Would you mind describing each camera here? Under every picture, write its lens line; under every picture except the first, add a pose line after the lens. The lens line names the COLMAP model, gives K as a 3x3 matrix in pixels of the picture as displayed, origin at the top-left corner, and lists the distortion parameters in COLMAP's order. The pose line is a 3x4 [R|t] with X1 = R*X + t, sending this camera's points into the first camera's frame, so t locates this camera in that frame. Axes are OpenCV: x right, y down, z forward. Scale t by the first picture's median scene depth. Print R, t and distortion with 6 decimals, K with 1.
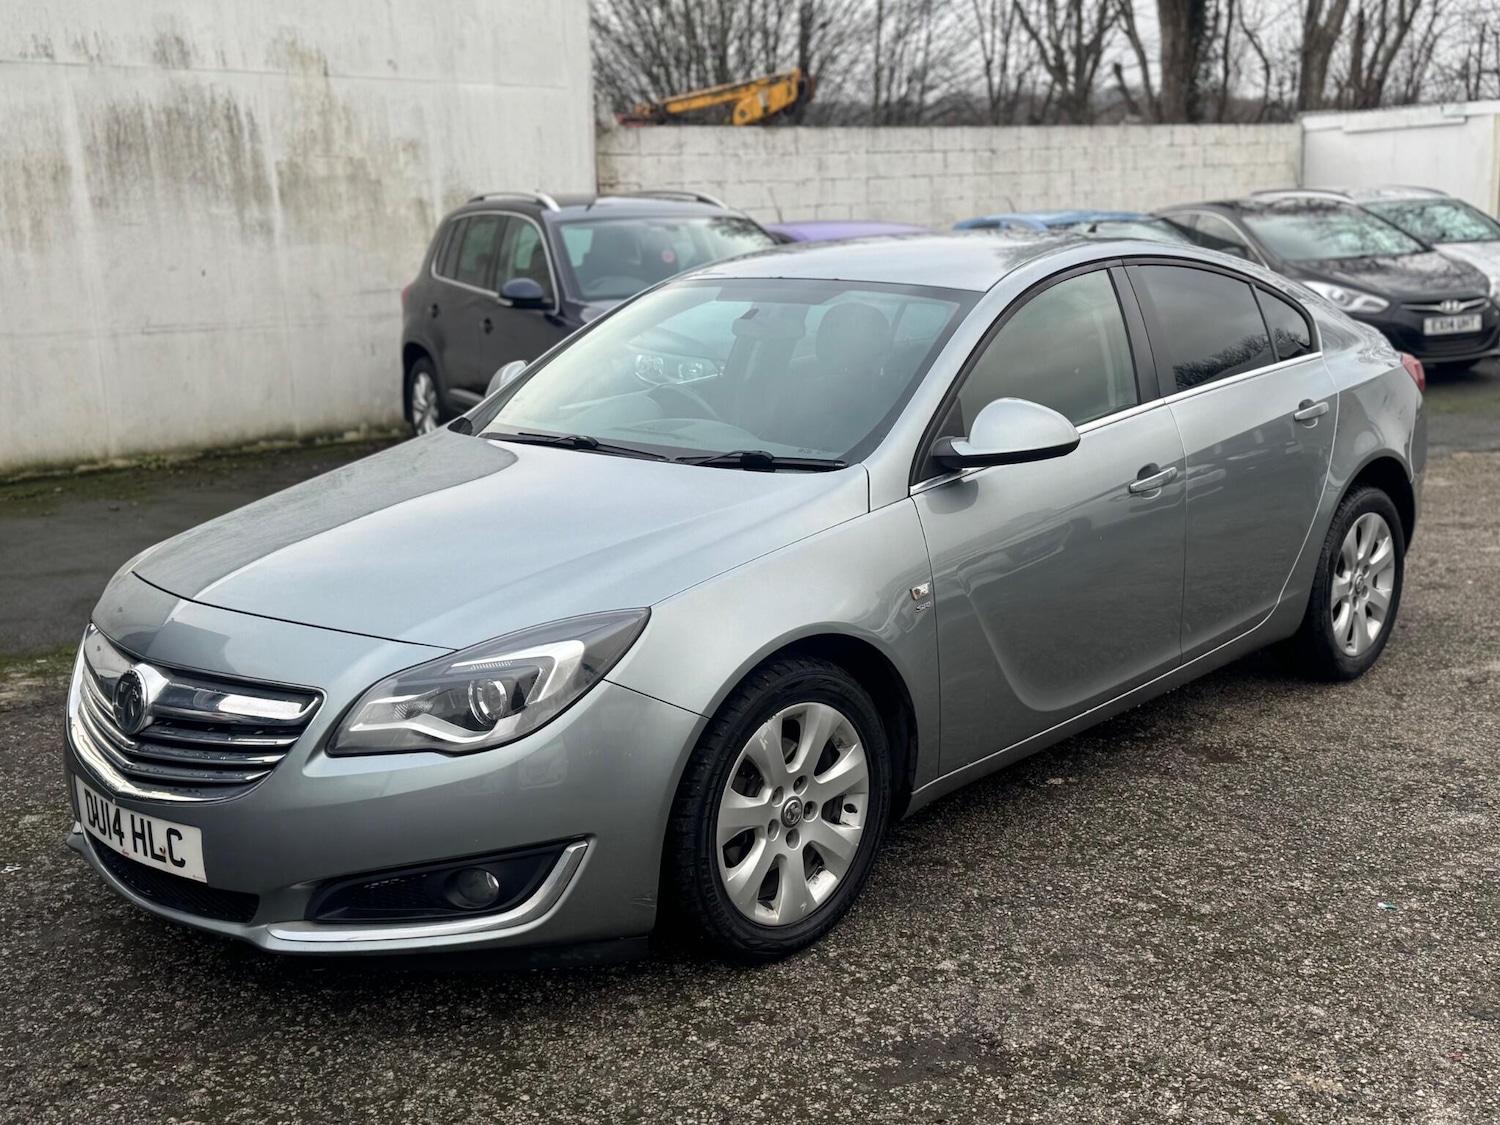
lens RADIAL K [[1648.6, 0, 793.7], [0, 1648.6, 557.1], [0, 0, 1]] dist [0.178088, -0.386577]
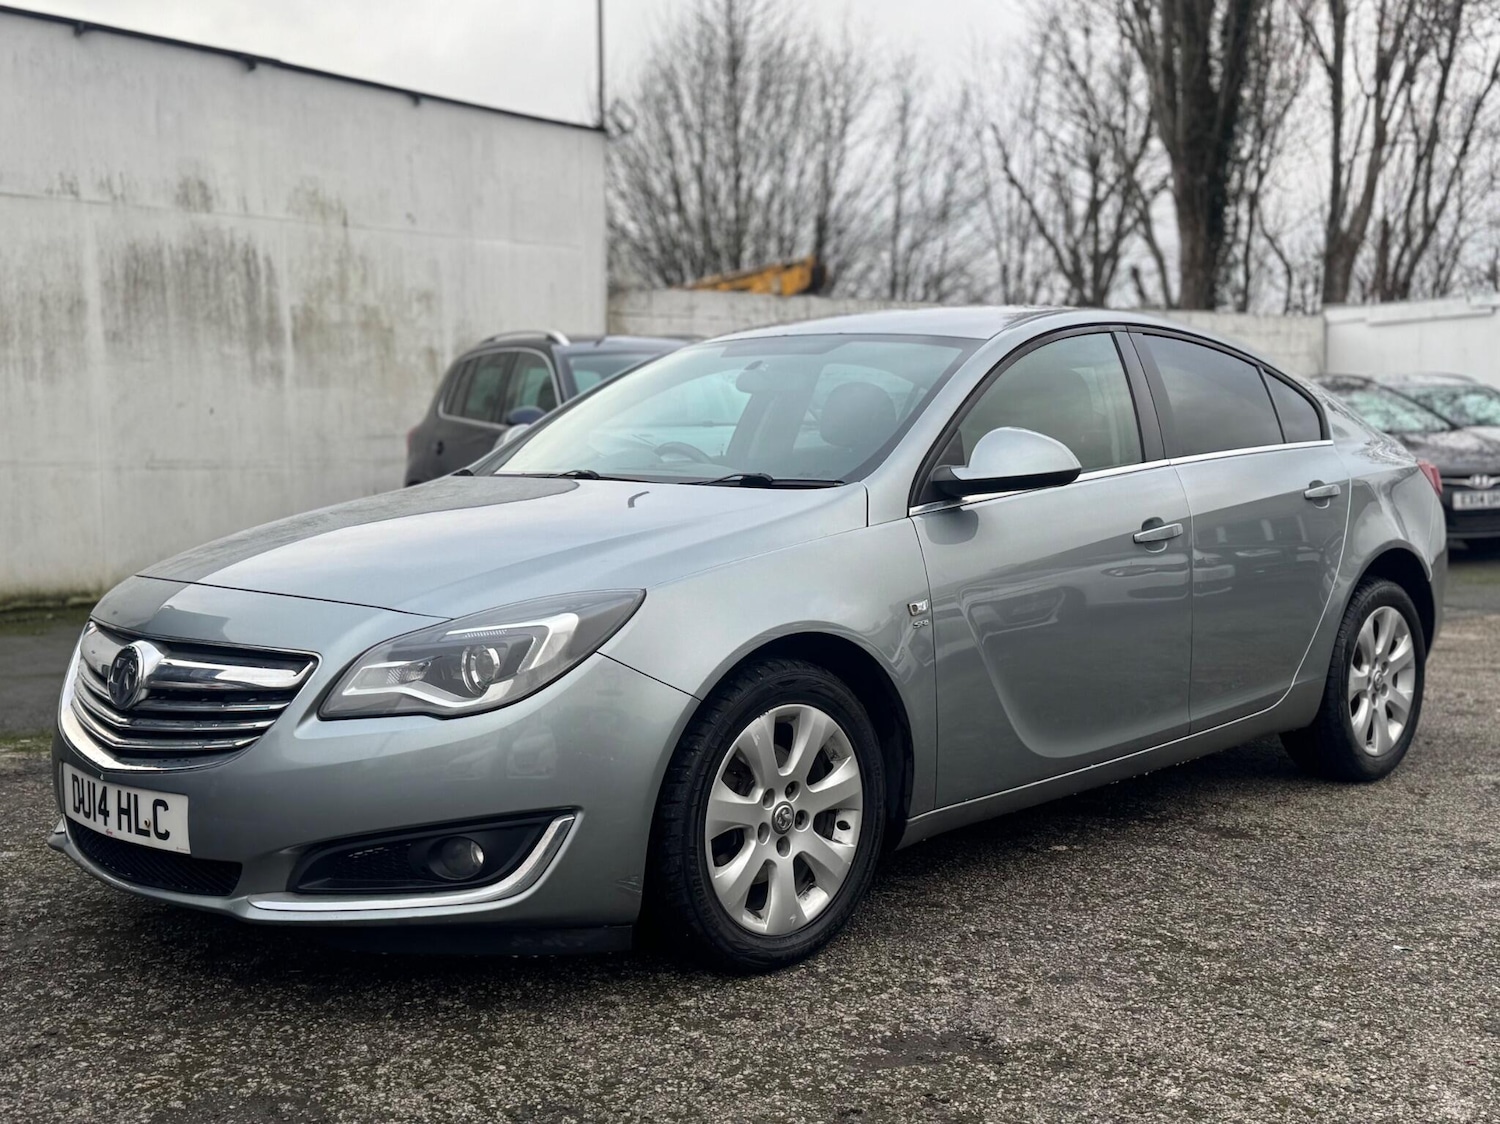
lens RADIAL K [[1721.5, 0, 753.7], [0, 1721.5, 549.3], [0, 0, 1]] dist [0.193751, -0.437509]
pose [[0.999363, 0.021363, -0.028587, 0.007438], [-0.024989, 0.990779, -0.133167, 0.133824], [0.025478, 0.133797, 0.990681, -0.035118]]
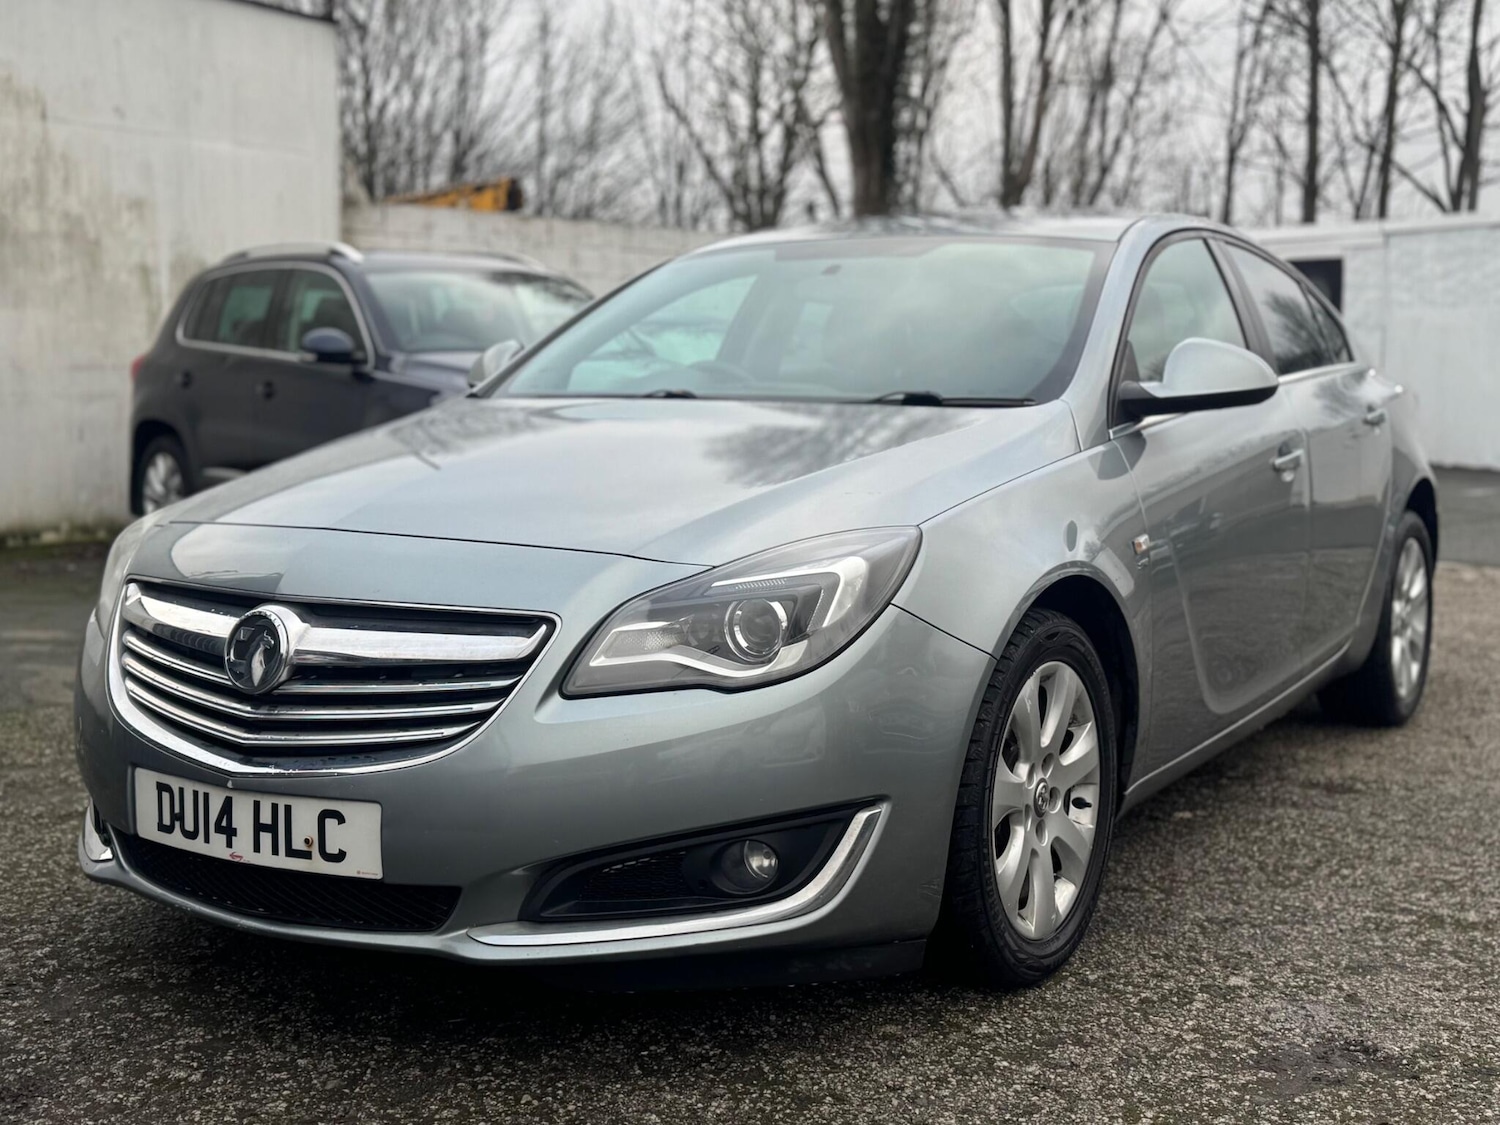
lens RADIAL K [[1817.1, 0, 749.9], [0, 1817.1, 479.1], [0, 0, 1]] dist [0.211349, -0.510724]
pose [[0.982974, 0.009680, 0.183489, -0.312638], [0.017116, 0.989446, -0.143889, 0.126721], [-0.182945, 0.144580, 0.972434, 0.119553]]
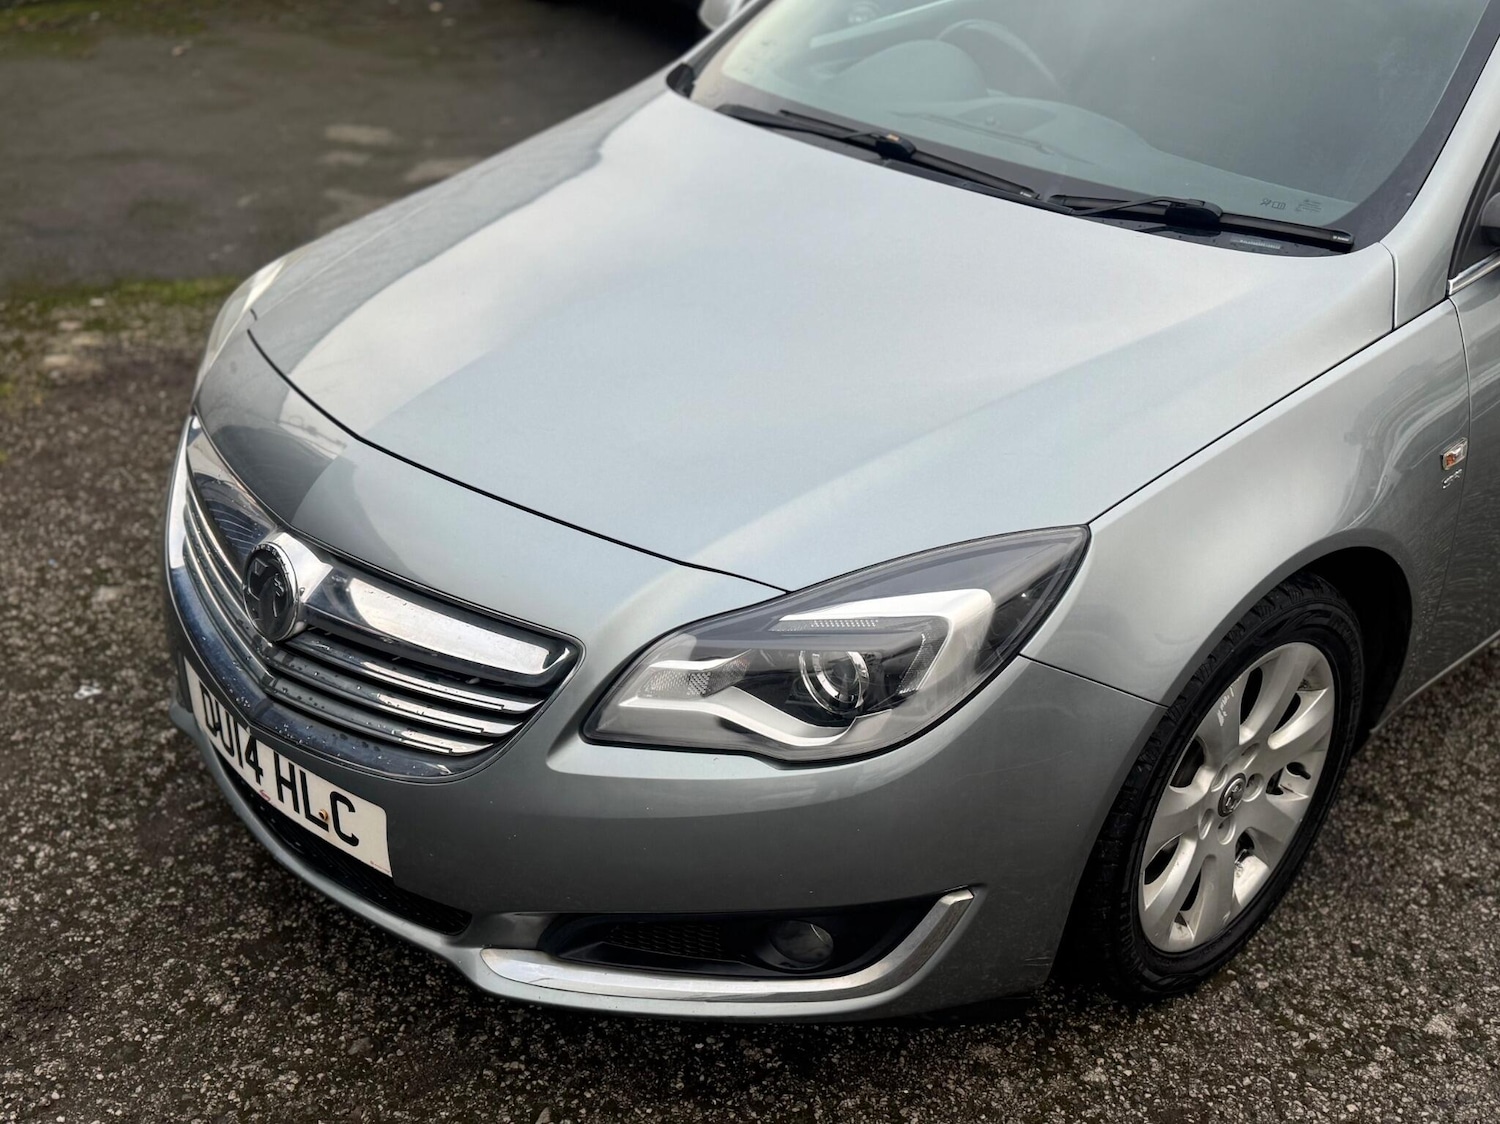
lens RADIAL K [[1721.5, 0, 753.7], [0, 1721.5, 549.3], [0, 0, 1]] dist [0.193751, -0.437509]
pose [[0.996464, 0.072530, -0.042404, -0.170197], [-0.058215, 0.959973, 0.273976, -0.121474], [0.060578, -0.270539, 0.960801, 0.343869]]
